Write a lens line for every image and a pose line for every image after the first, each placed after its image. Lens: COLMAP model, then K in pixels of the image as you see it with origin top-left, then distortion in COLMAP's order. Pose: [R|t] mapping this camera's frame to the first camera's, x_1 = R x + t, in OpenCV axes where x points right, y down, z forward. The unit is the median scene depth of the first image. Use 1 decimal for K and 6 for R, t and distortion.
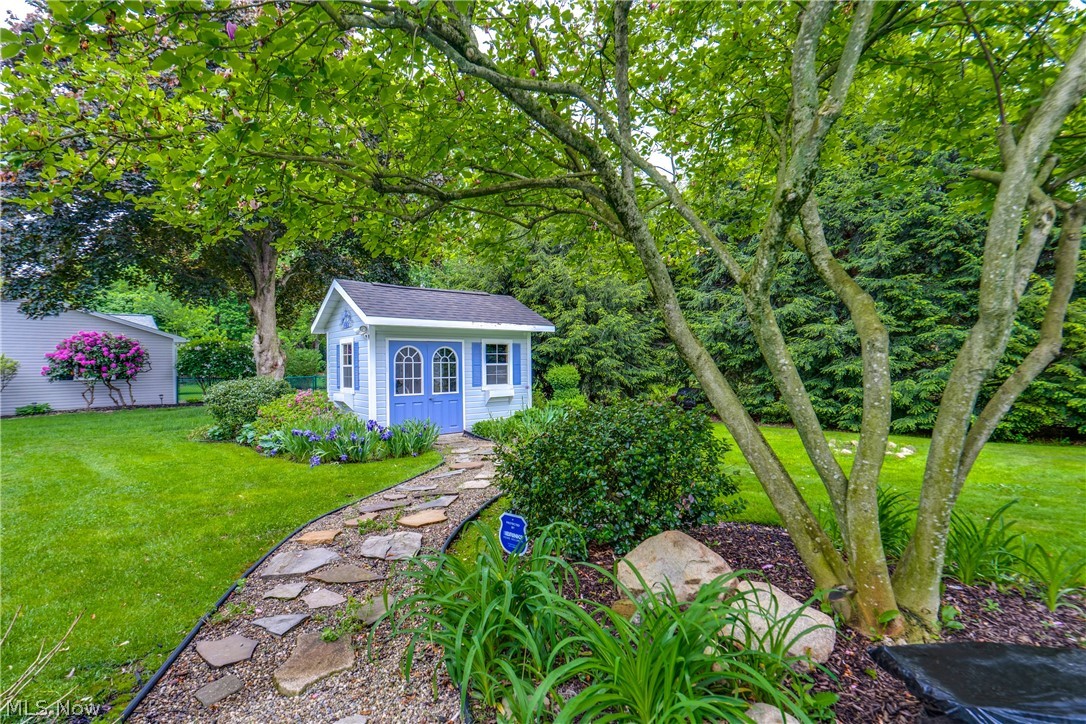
lens RADIAL K [[509.3, 0, 541.6], [0, 509.3, 363.7], [0, 0, 1]] dist [0.002971, 0.000565]
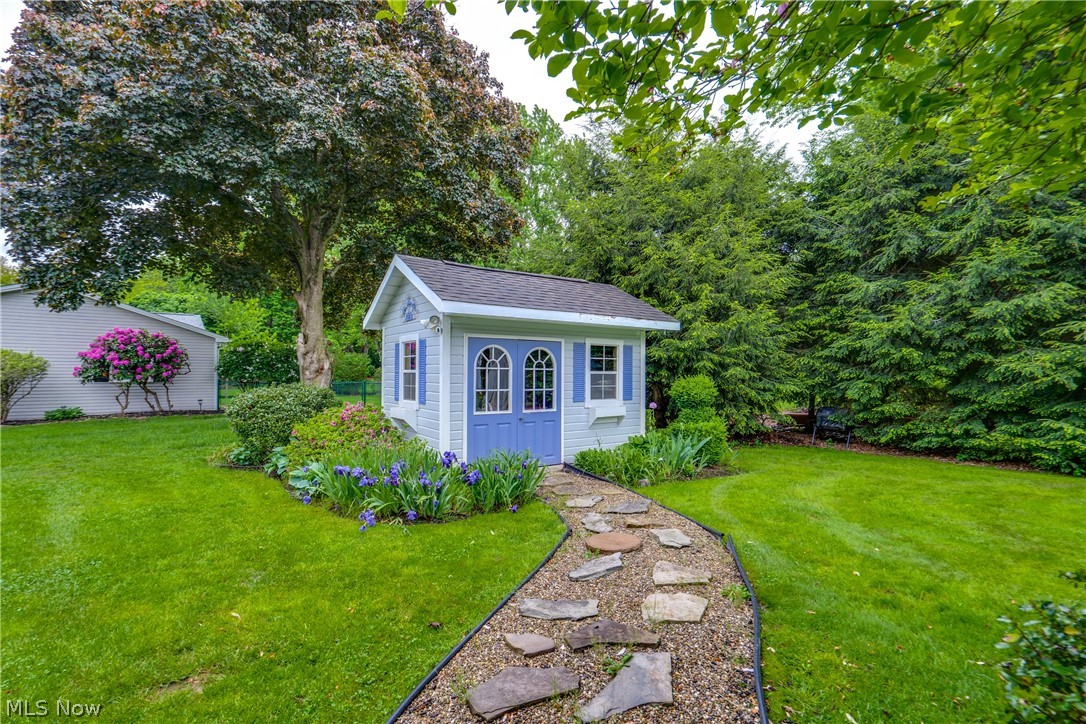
lens RADIAL K [[509.3, 0, 540.1], [0, 509.3, 368.1], [0, 0, 1]] dist [0.002971, 0.000565]
pose [[0.996331, 0.016672, -0.083945, -0.103188], [-0.017345, 0.999823, -0.007296, 0.001341], [0.083809, 0.008725, 0.996444, 0.219244]]
